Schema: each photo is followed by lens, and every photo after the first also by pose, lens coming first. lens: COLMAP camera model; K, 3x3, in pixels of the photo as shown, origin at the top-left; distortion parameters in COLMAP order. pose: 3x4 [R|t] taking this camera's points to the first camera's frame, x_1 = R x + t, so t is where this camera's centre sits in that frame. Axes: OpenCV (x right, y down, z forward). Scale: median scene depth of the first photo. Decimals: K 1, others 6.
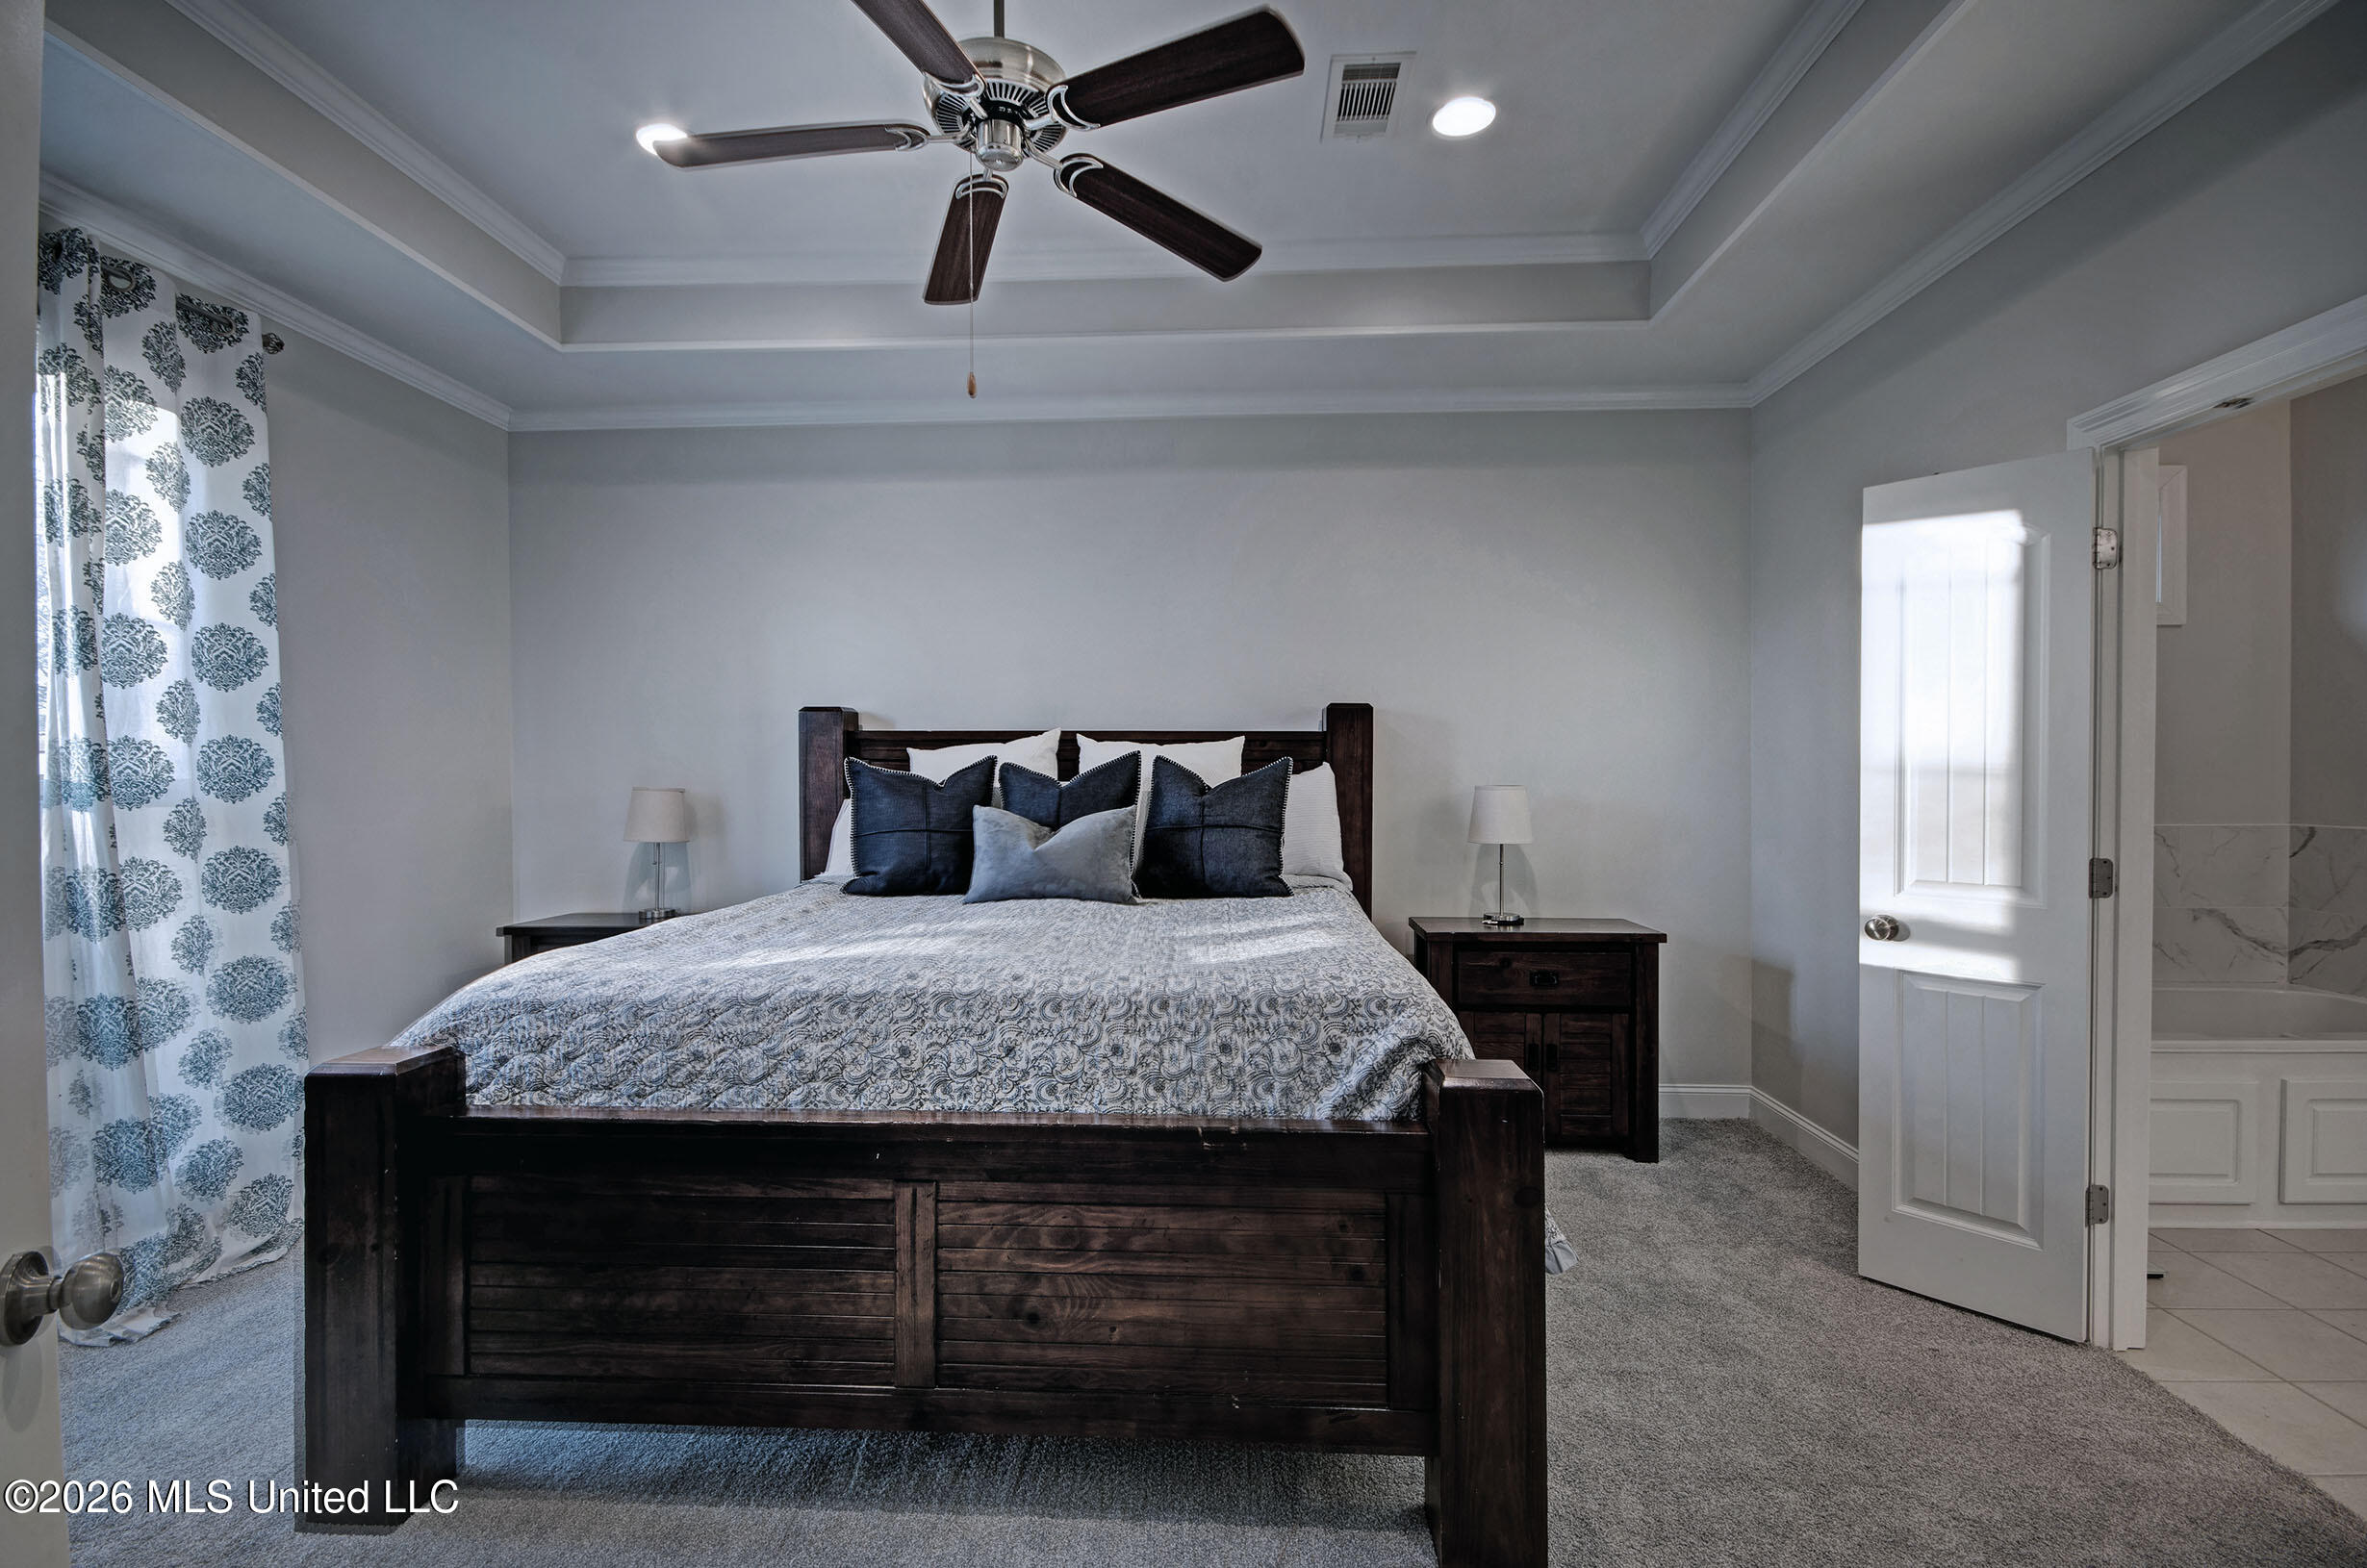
lens RADIAL K [[1083.9, 0, 1183.5], [0, 1083.9, 784.0], [0, 0, 1]] dist [0.013697, -0.000620]
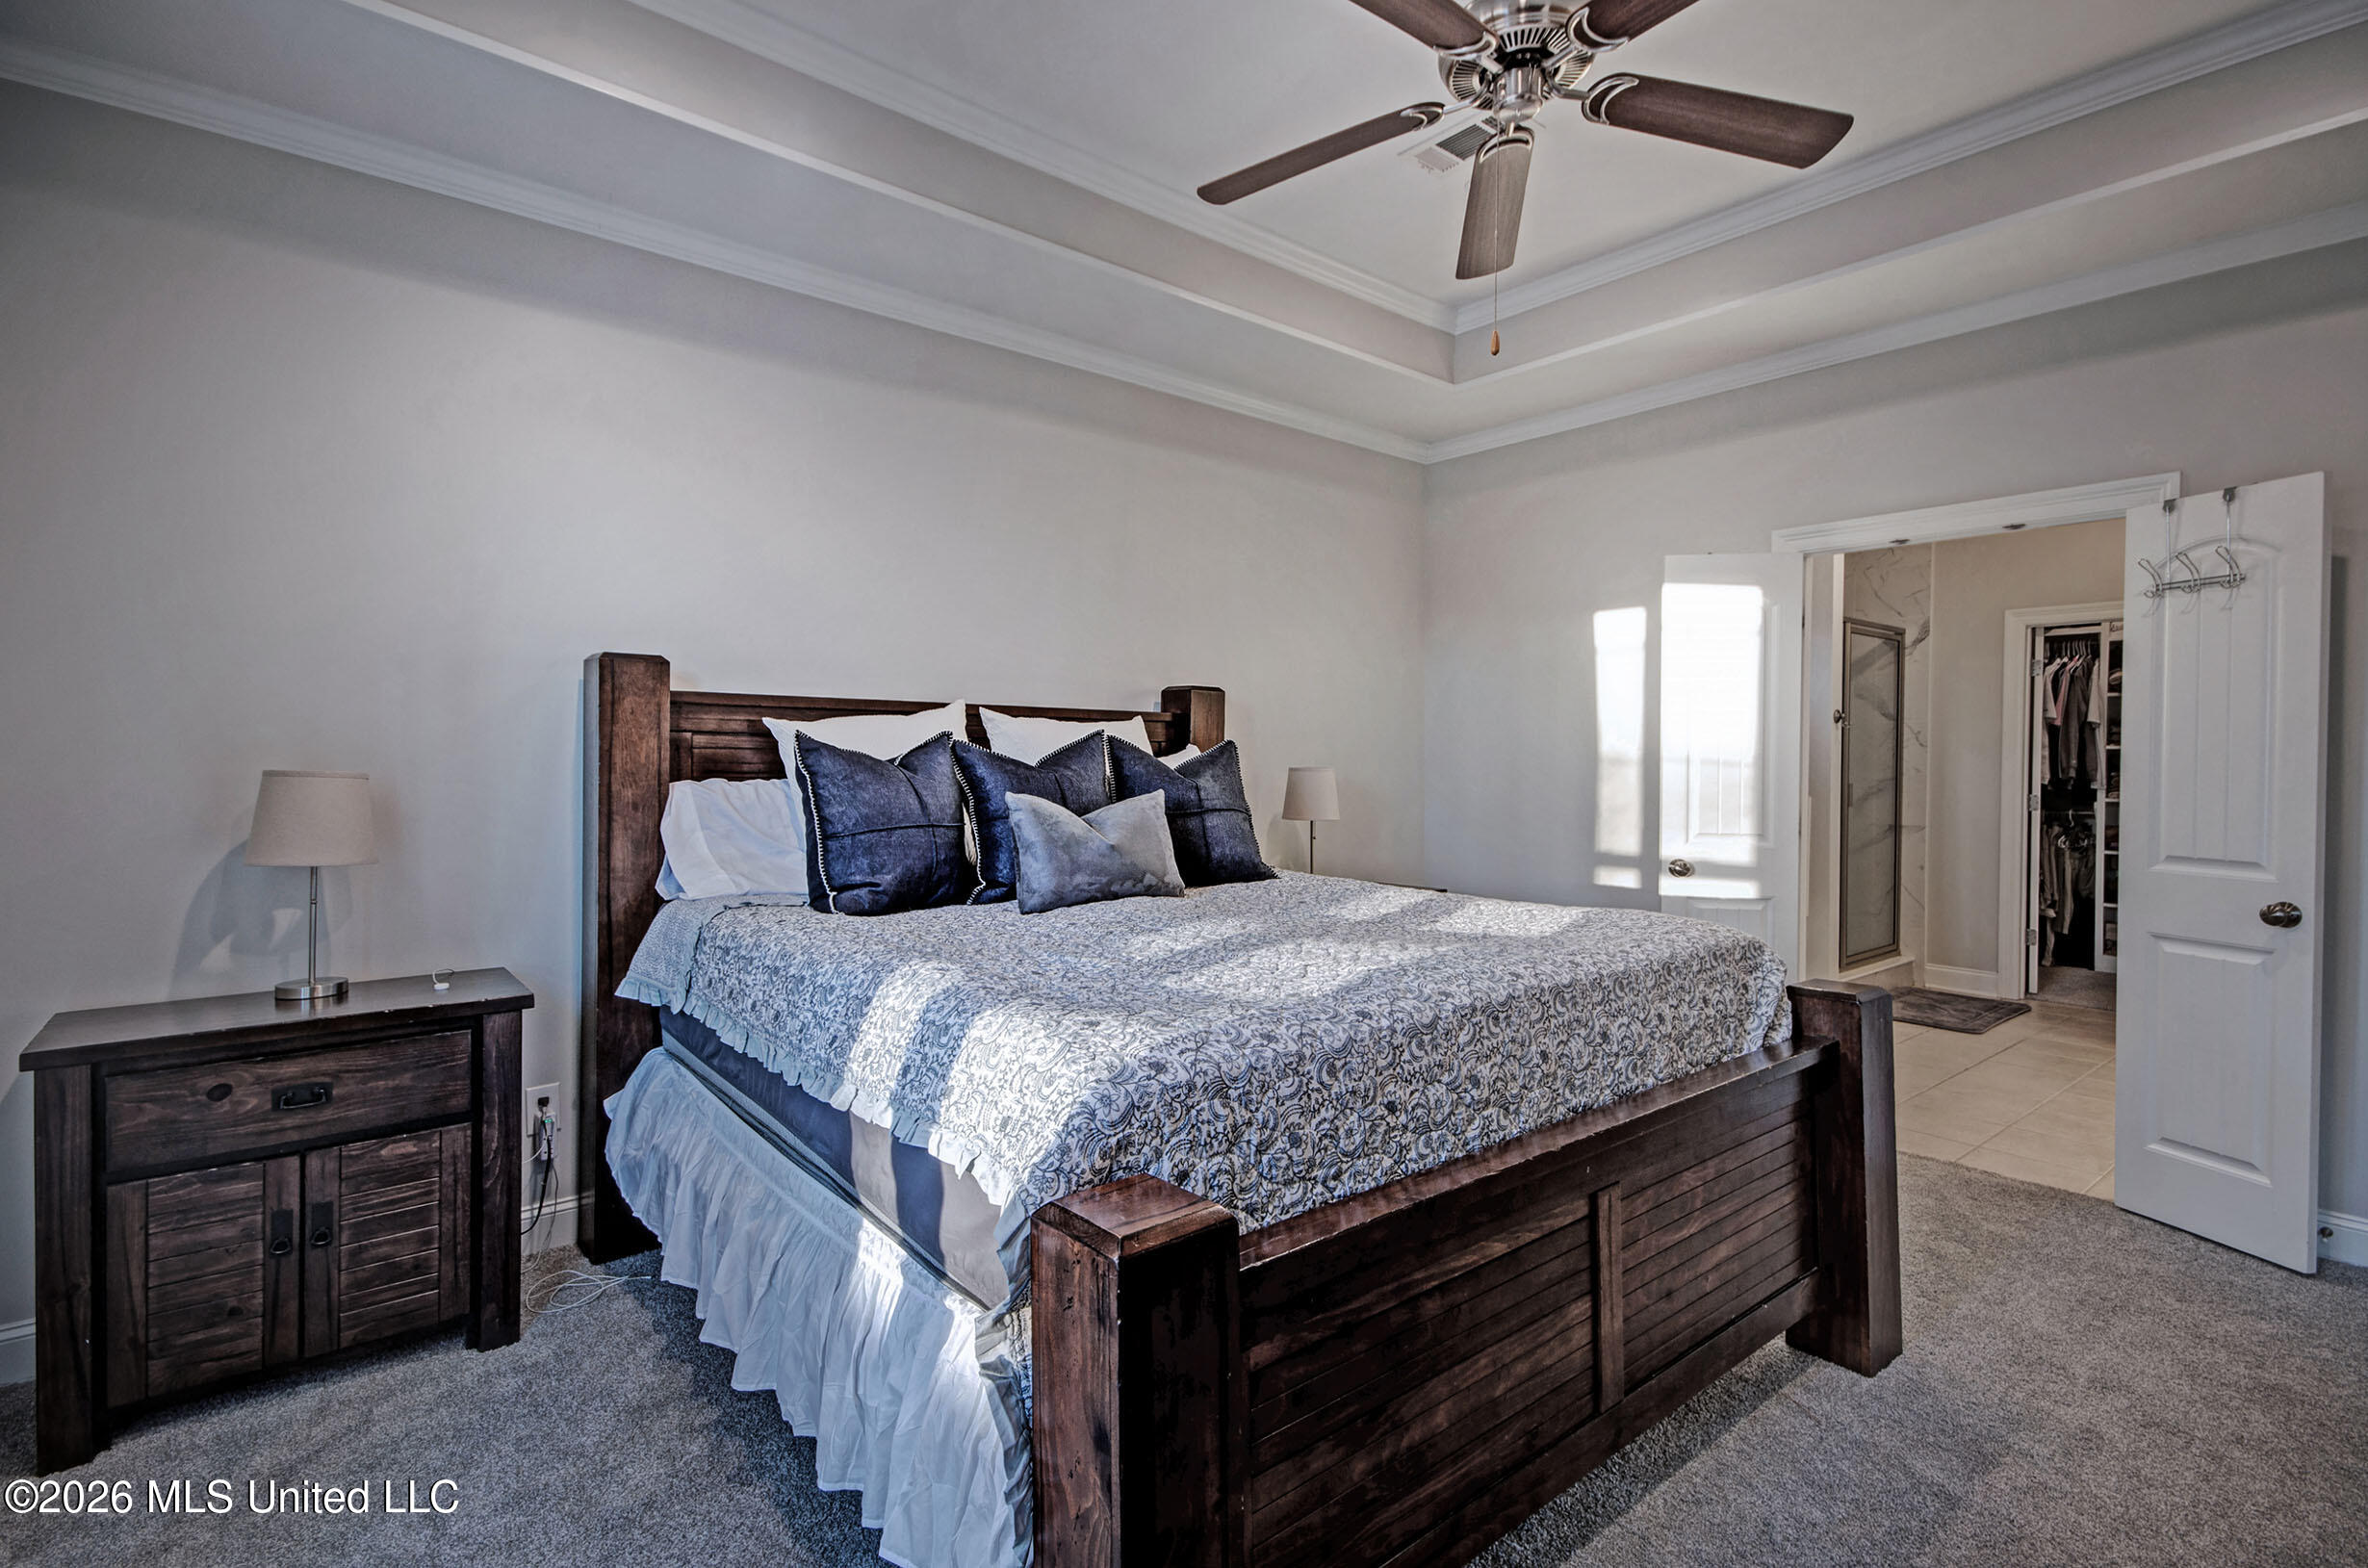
lens RADIAL K [[1113.1, 0, 1178.6], [0, 1113.1, 755.4], [0, 0, 1]] dist [0.014417, -0.000239]
pose [[0.740432, 0.007226, 0.672092, -0.854408], [0.000405, 0.999937, -0.011197, 0.001918], [-0.672131, 0.008563, 0.740383, 0.384881]]
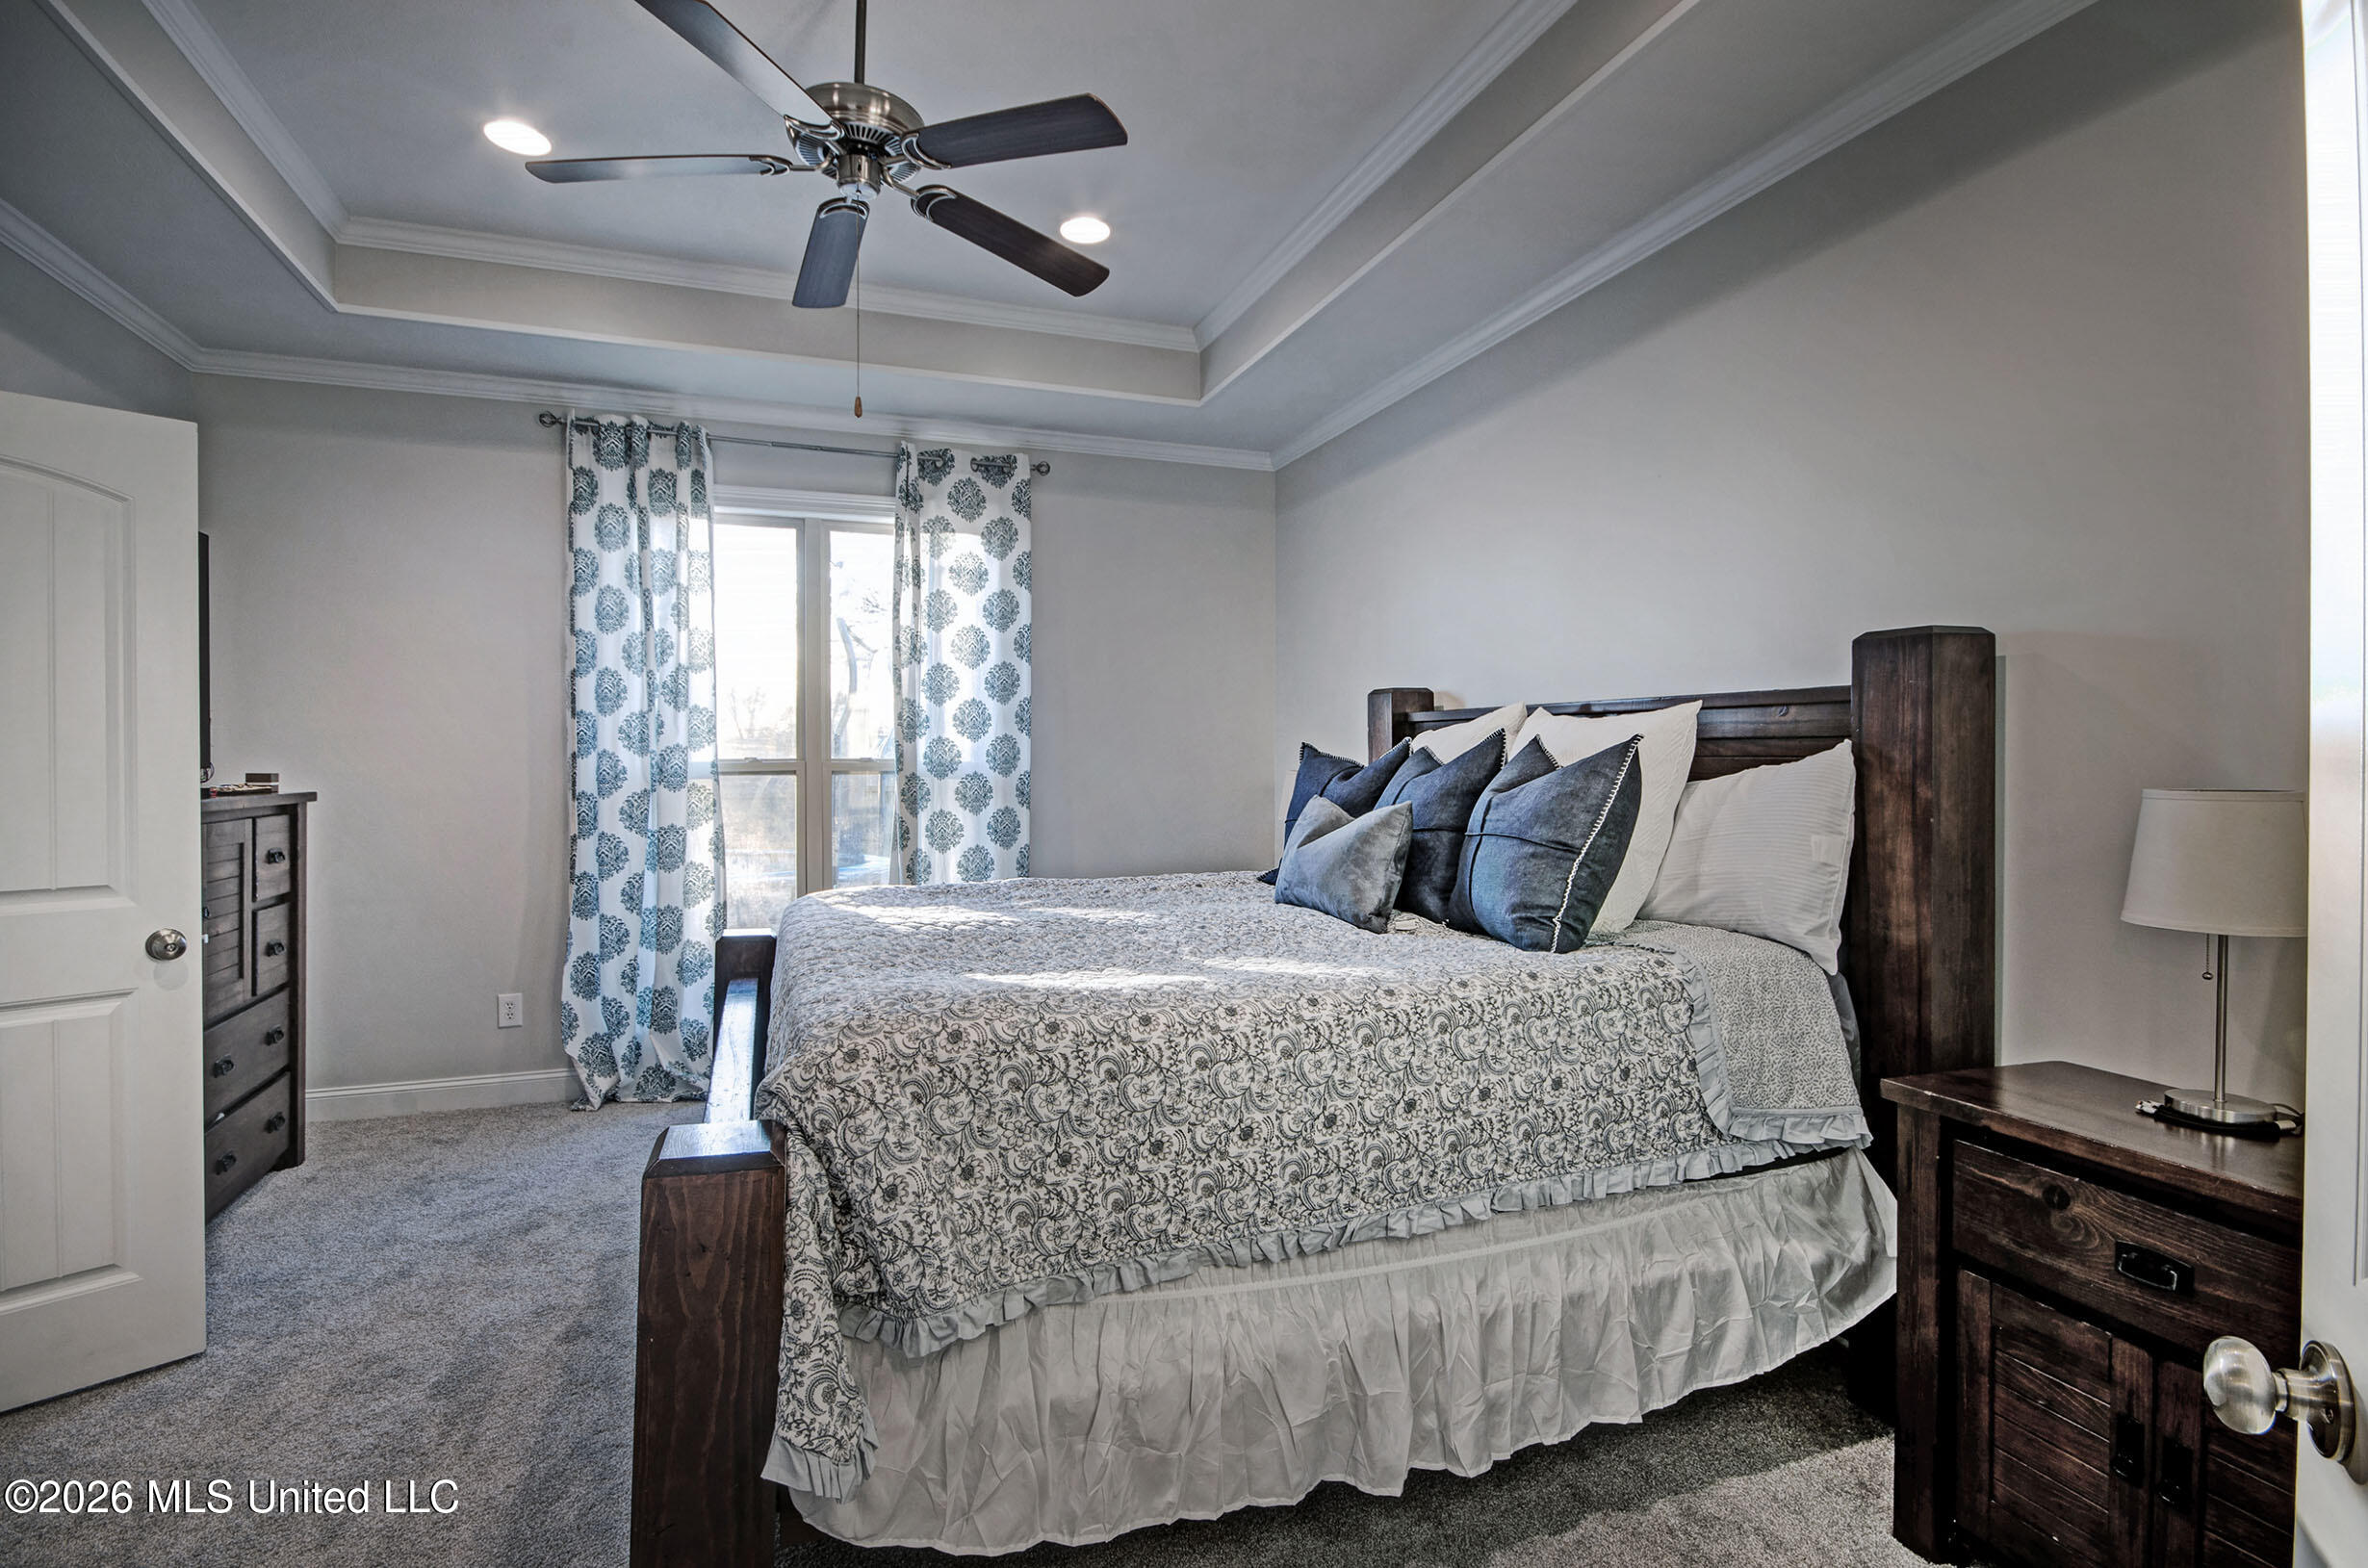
lens RADIAL K [[1142.2, 0, 1184.0], [0, 1142.2, 784.0], [0, 0, 1]] dist [-0.000962, -0.000392]
pose [[0.386109, 0.022826, -0.922170, 0.811344], [-0.009738, 0.999739, 0.020669, -0.010449], [0.922402, 0.001000, 0.386231, 0.696636]]
